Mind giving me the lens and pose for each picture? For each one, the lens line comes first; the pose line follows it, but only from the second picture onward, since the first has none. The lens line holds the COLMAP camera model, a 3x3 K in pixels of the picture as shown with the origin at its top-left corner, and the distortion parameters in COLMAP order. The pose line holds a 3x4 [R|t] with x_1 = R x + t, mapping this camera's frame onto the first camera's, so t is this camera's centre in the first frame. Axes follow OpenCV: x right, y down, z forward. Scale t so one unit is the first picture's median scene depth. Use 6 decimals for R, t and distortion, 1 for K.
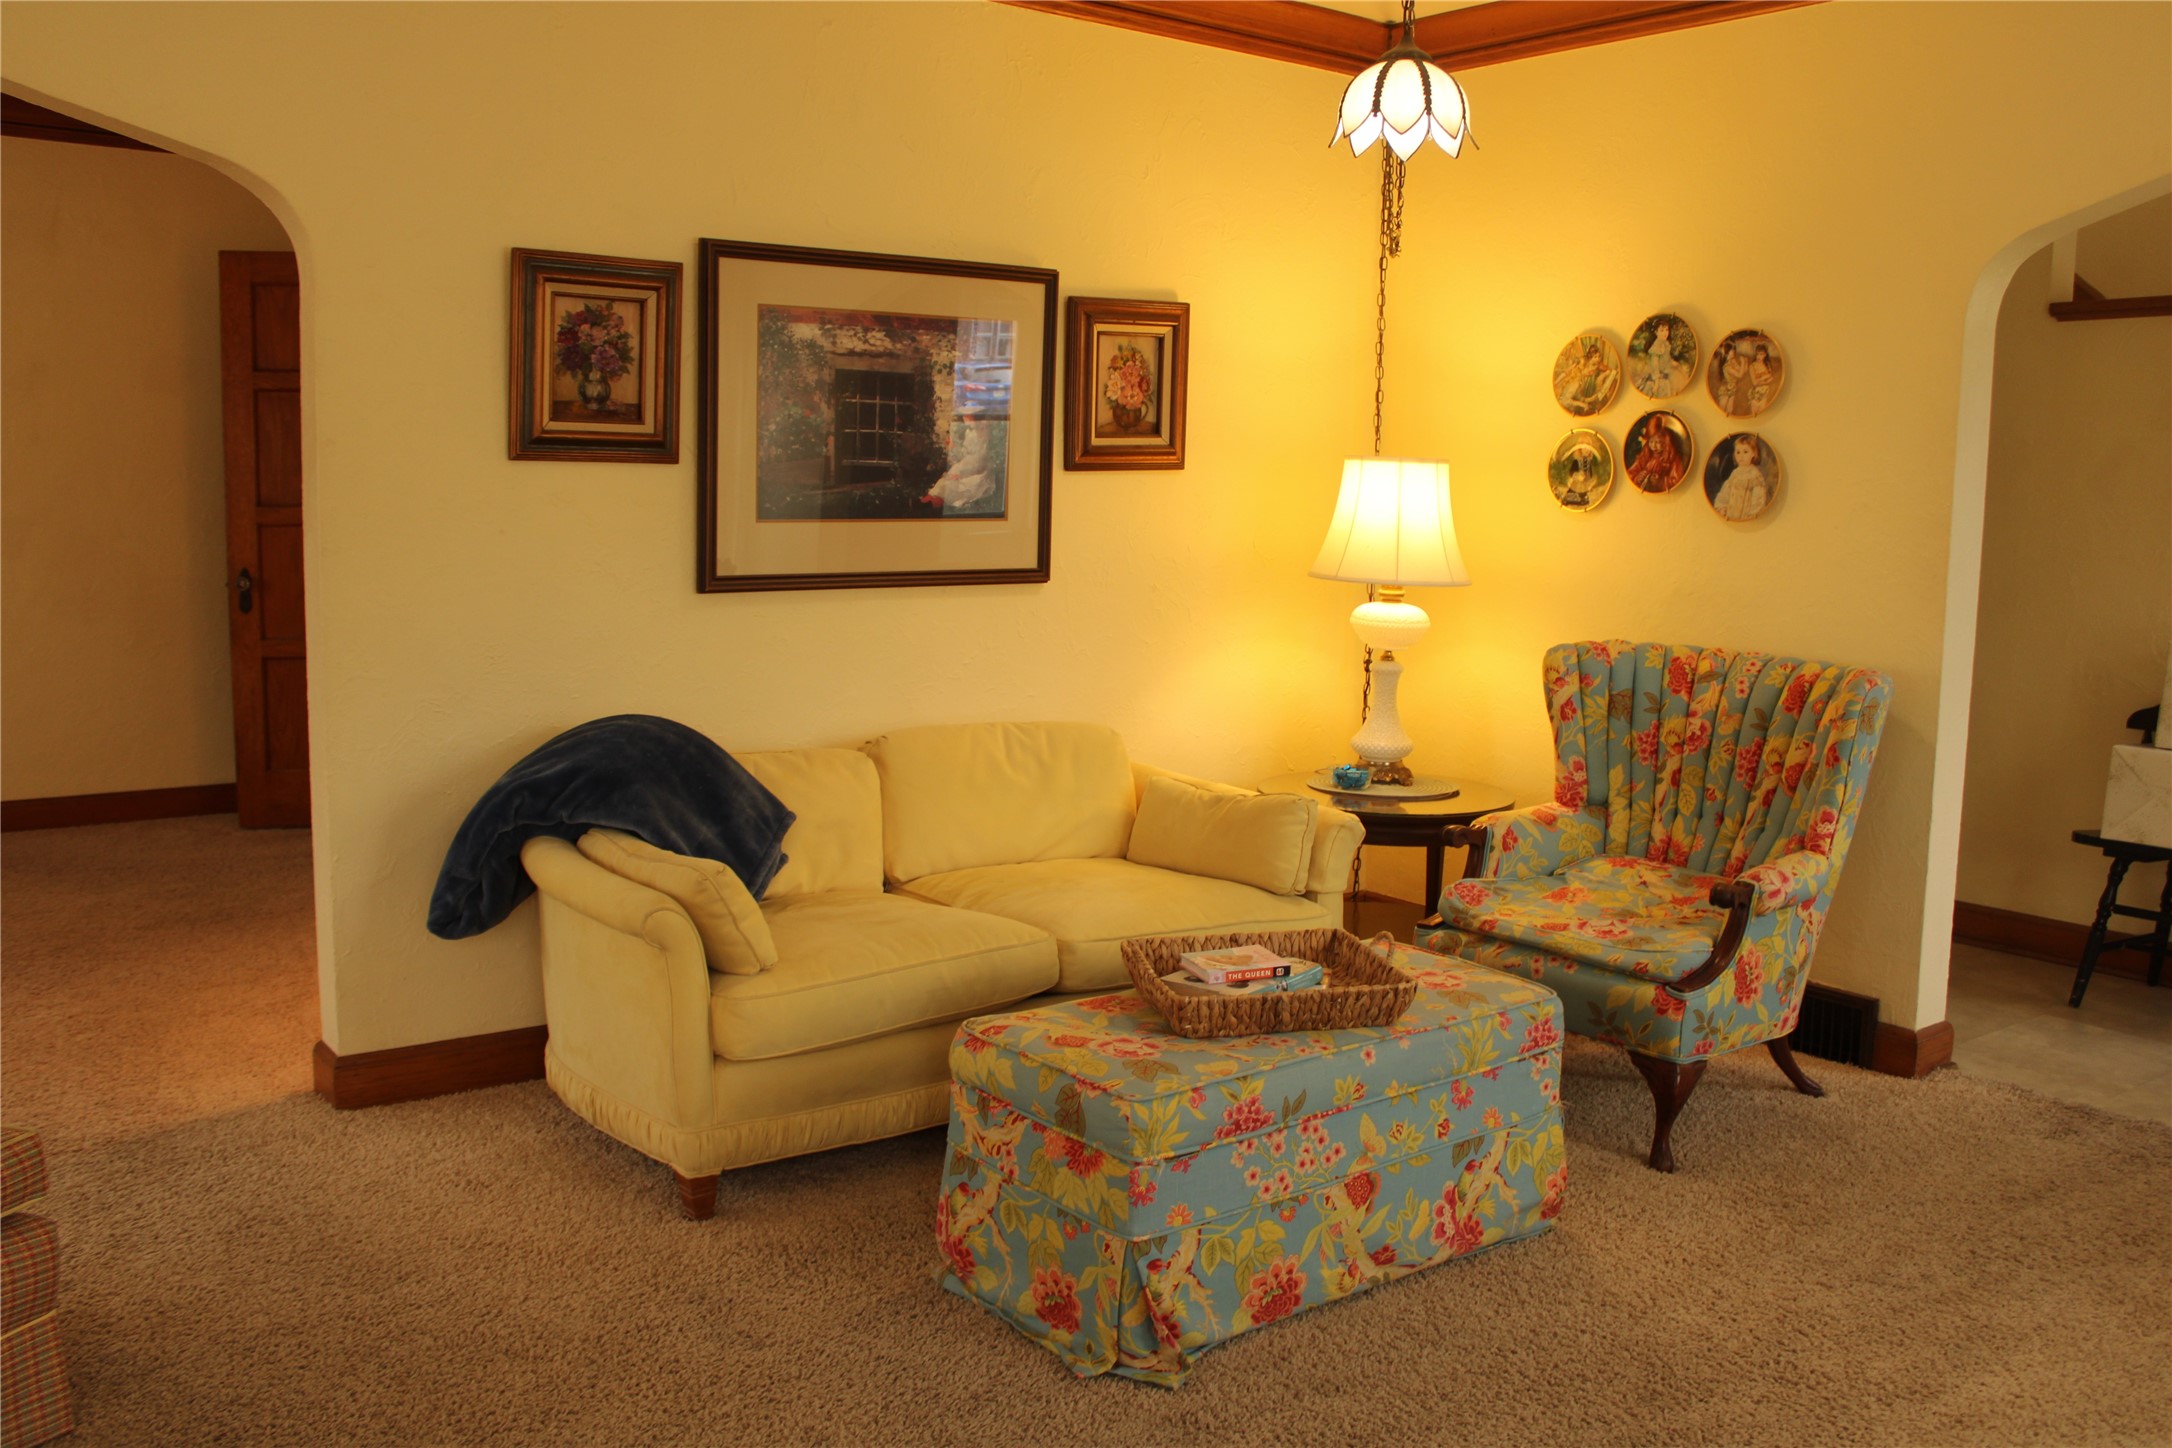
lens RADIAL K [[1884.0, 0, 1085.7], [0, 1884.0, 713.2], [0, 0, 1]] dist [-0.114622, 0.012606]
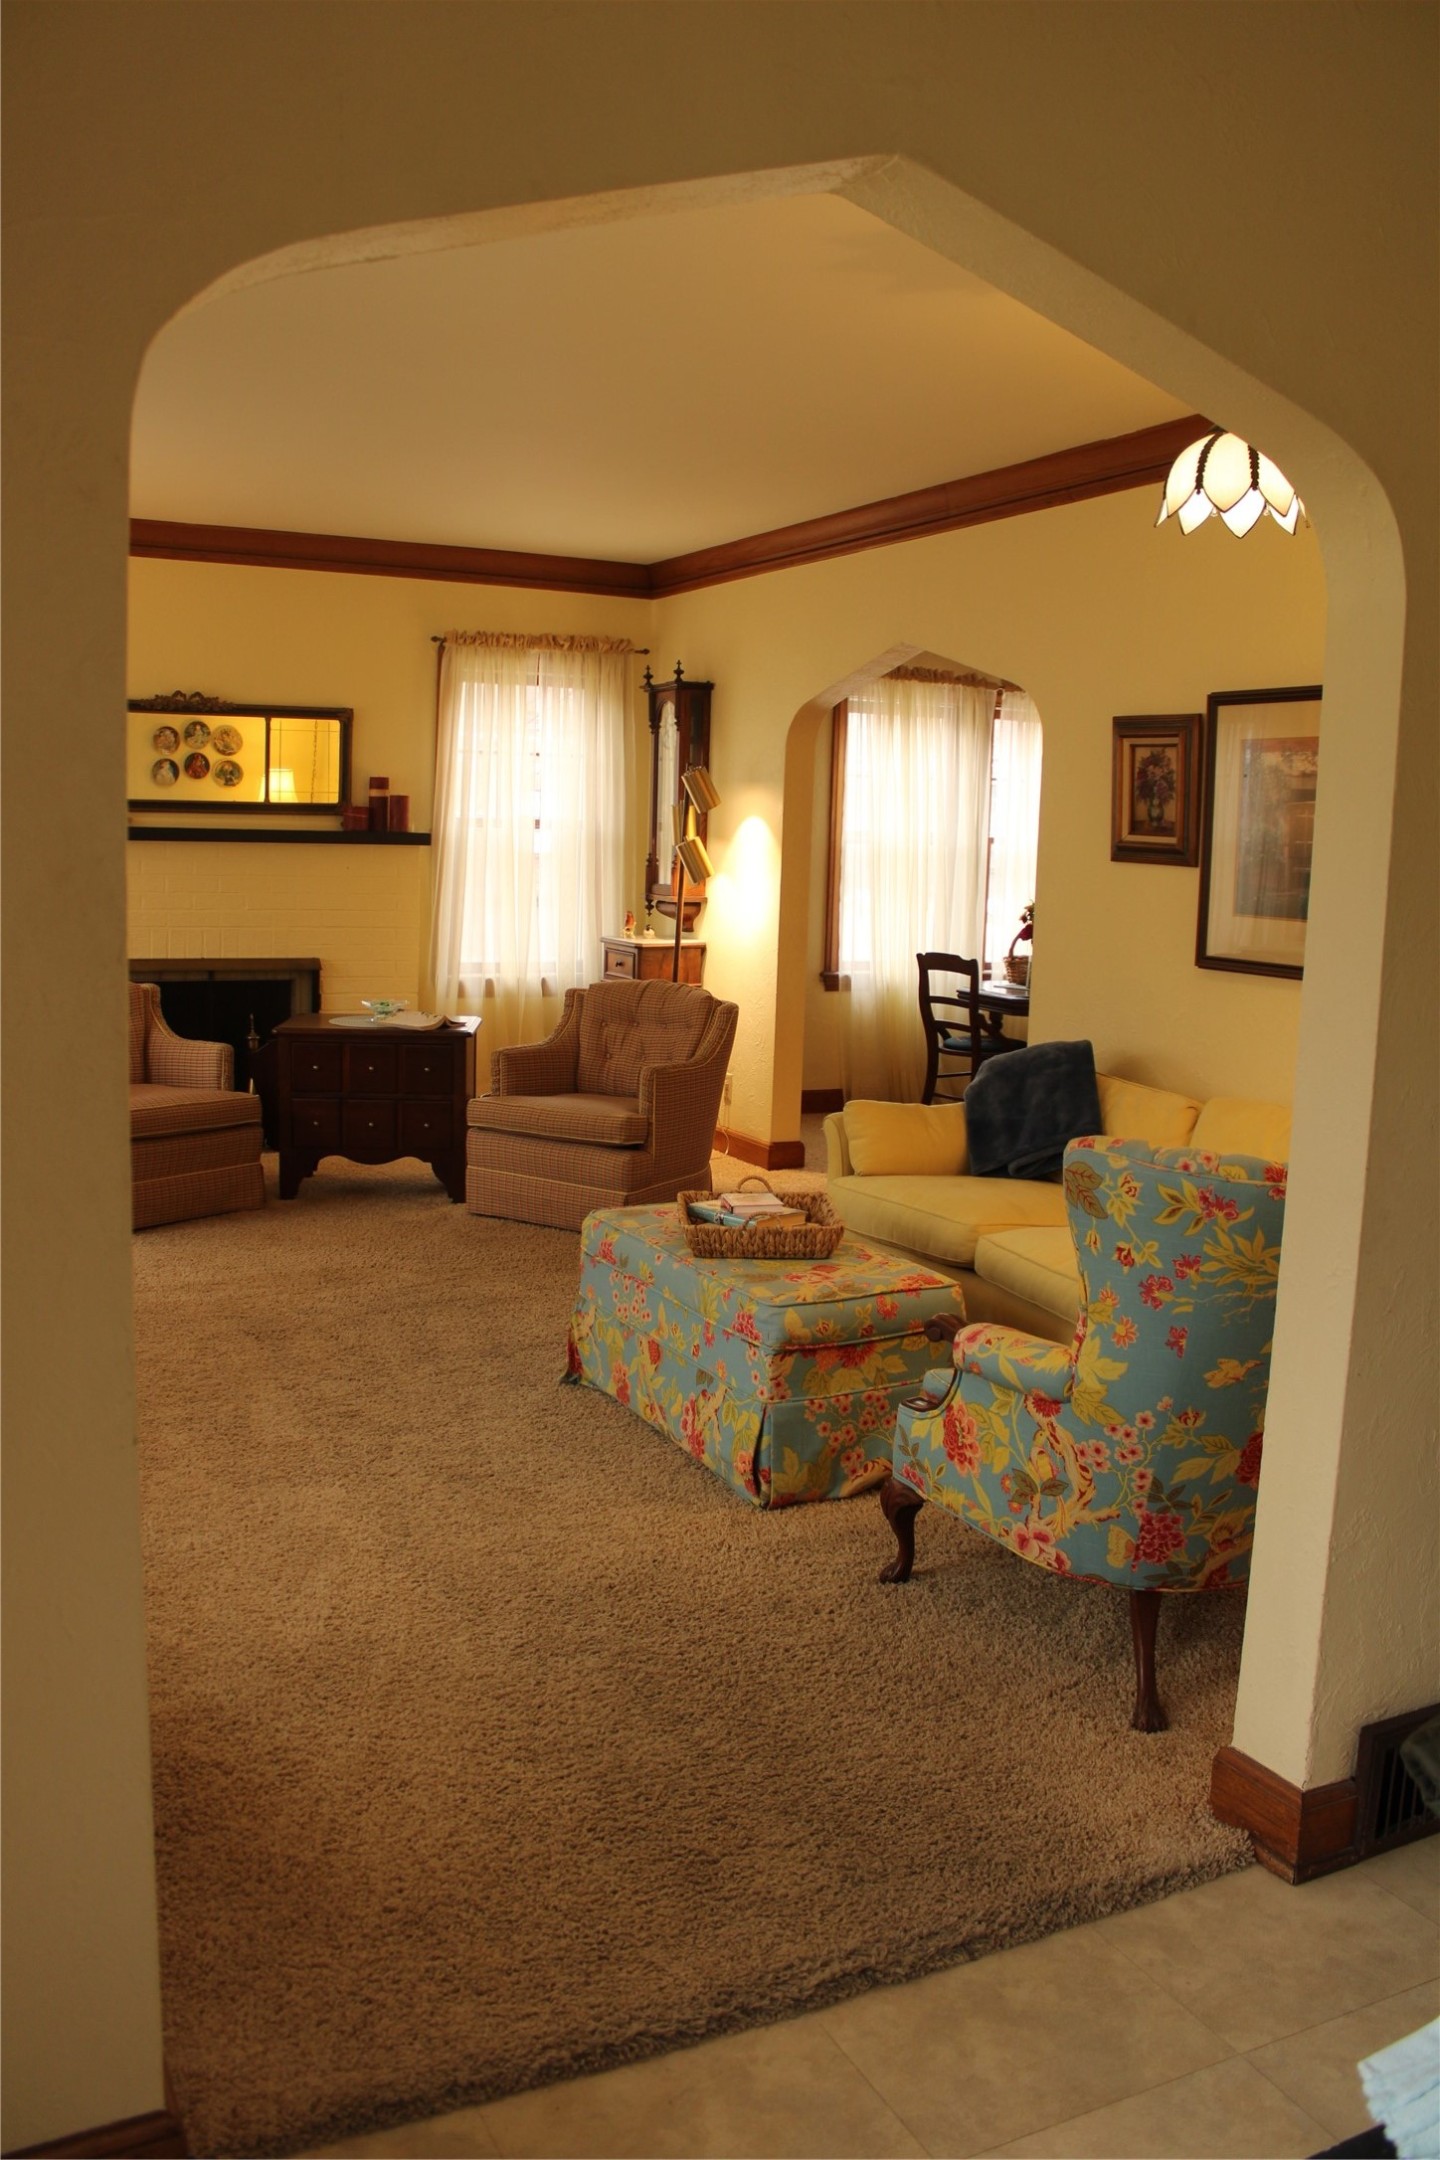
lens RADIAL K [[1792.3, 0, 723.8], [0, 1792.3, 1061.3], [0, 0, 1]] dist [-0.154755, 0.133213]
pose [[-0.178031, 0.102037, -0.978720, 1.064435], [-0.159940, 0.978383, 0.131095, -0.110115], [0.970940, 0.179875, -0.157862, 0.899727]]
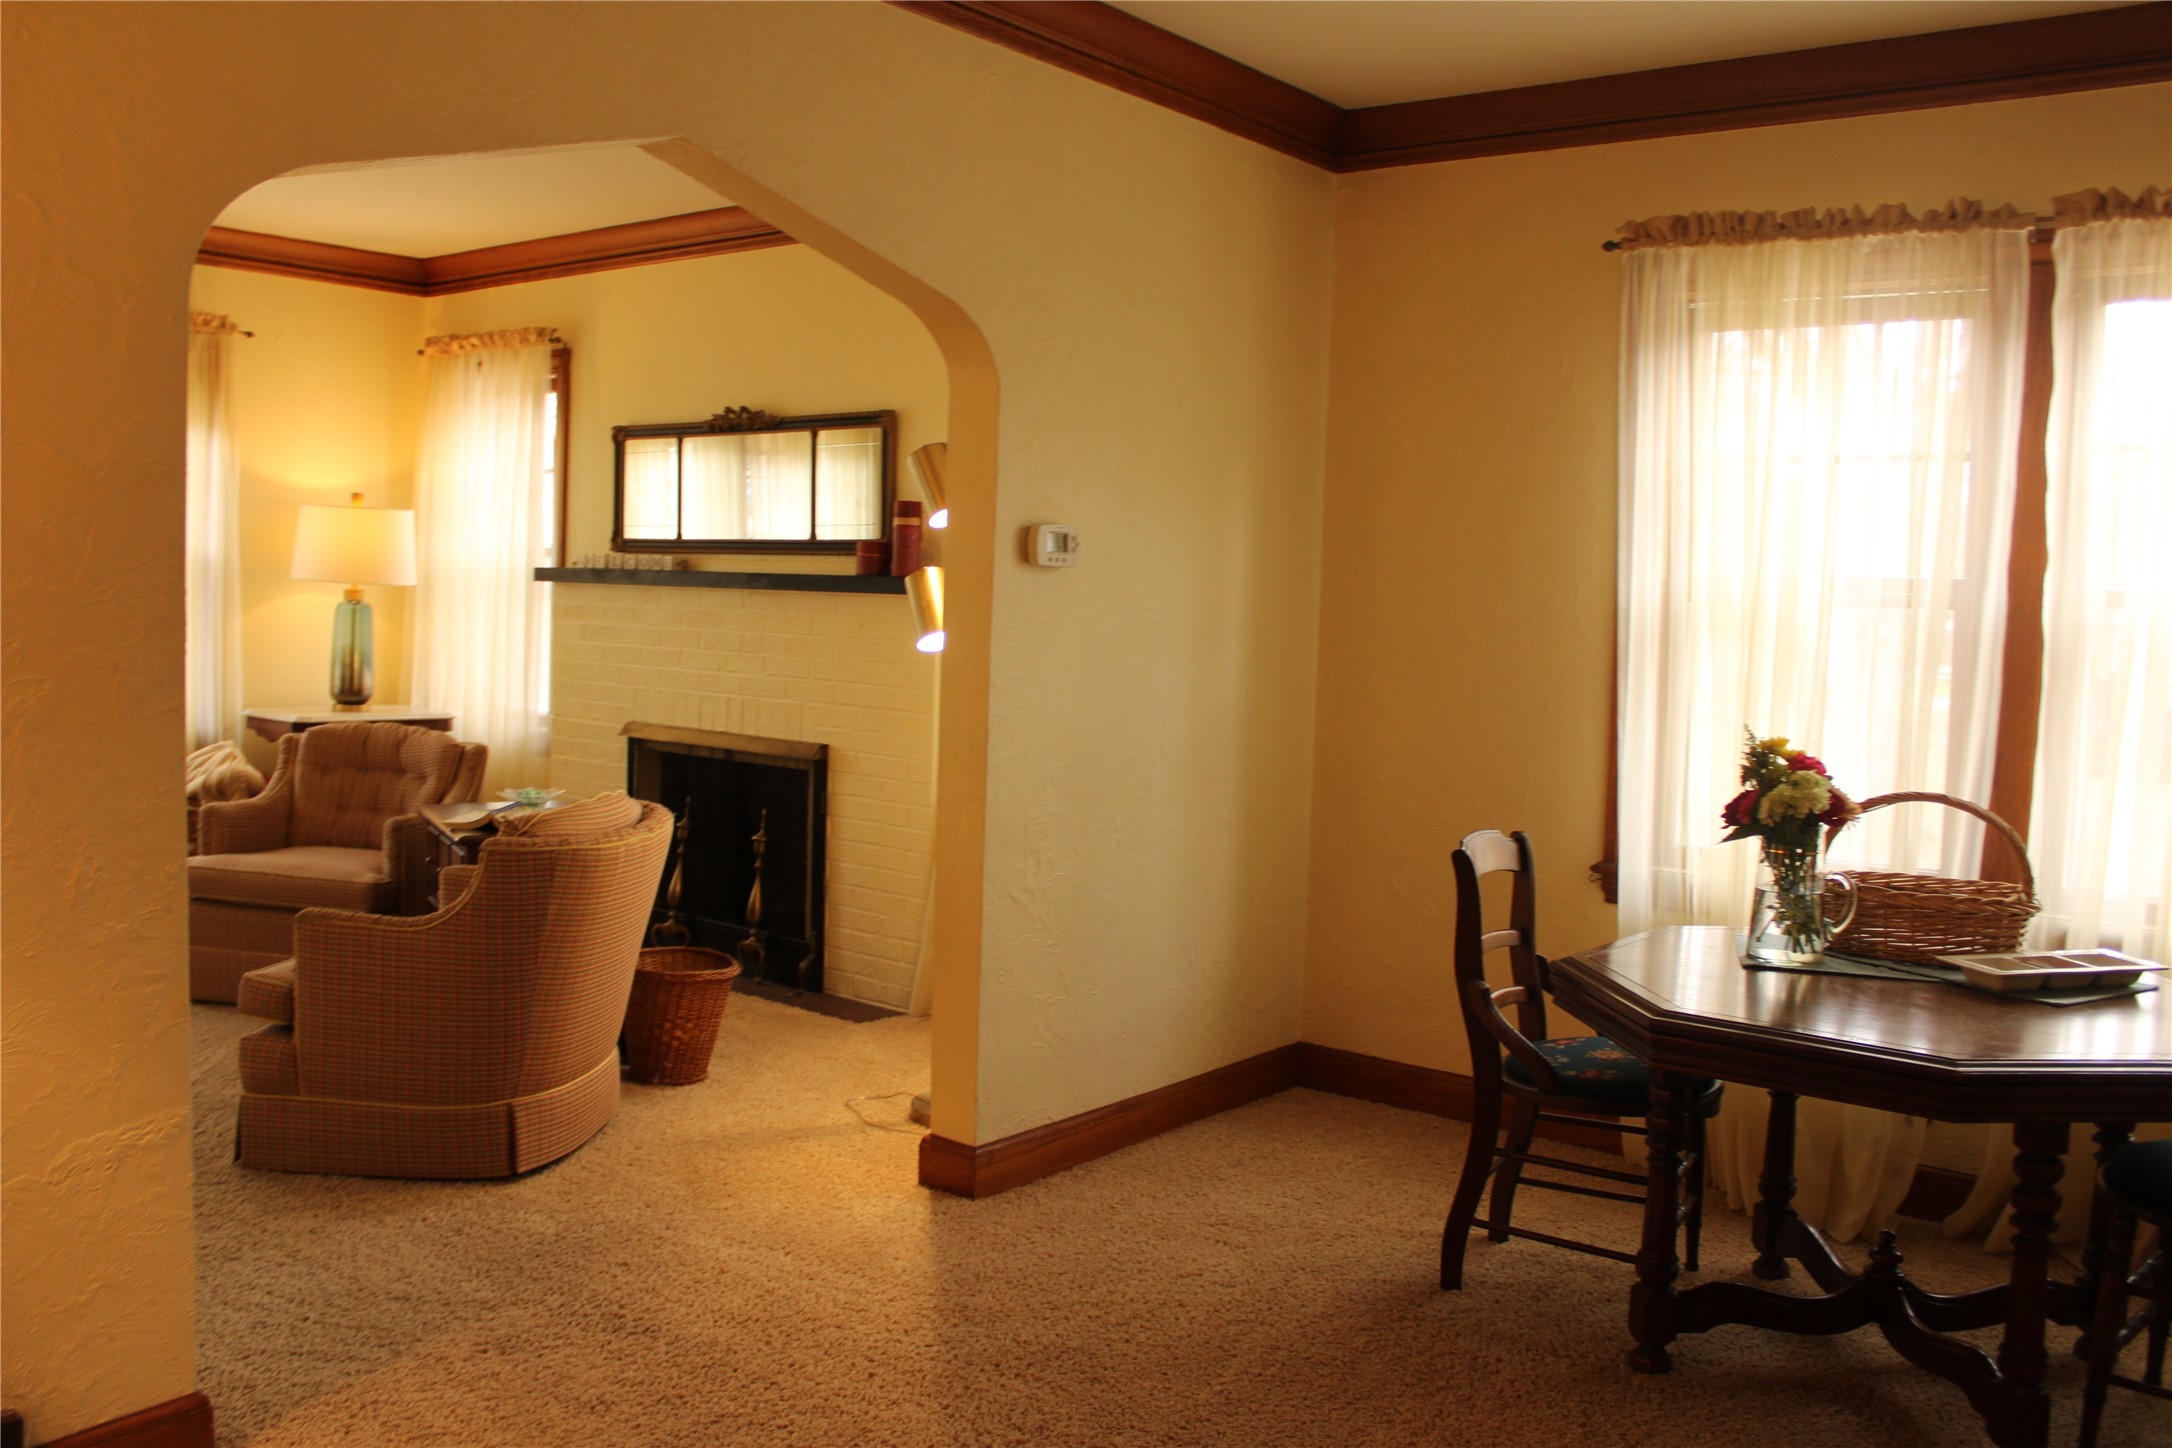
lens RADIAL K [[1921.2, 0, 1070.9], [0, 1921.2, 715.4], [0, 0, 1]] dist [-0.076759, 0.013696]
pose [[-0.973423, -0.028450, -0.227242, -0.551165], [-0.074087, 0.978017, 0.194919, -0.237345], [0.216701, 0.206574, -0.954132, 1.665017]]
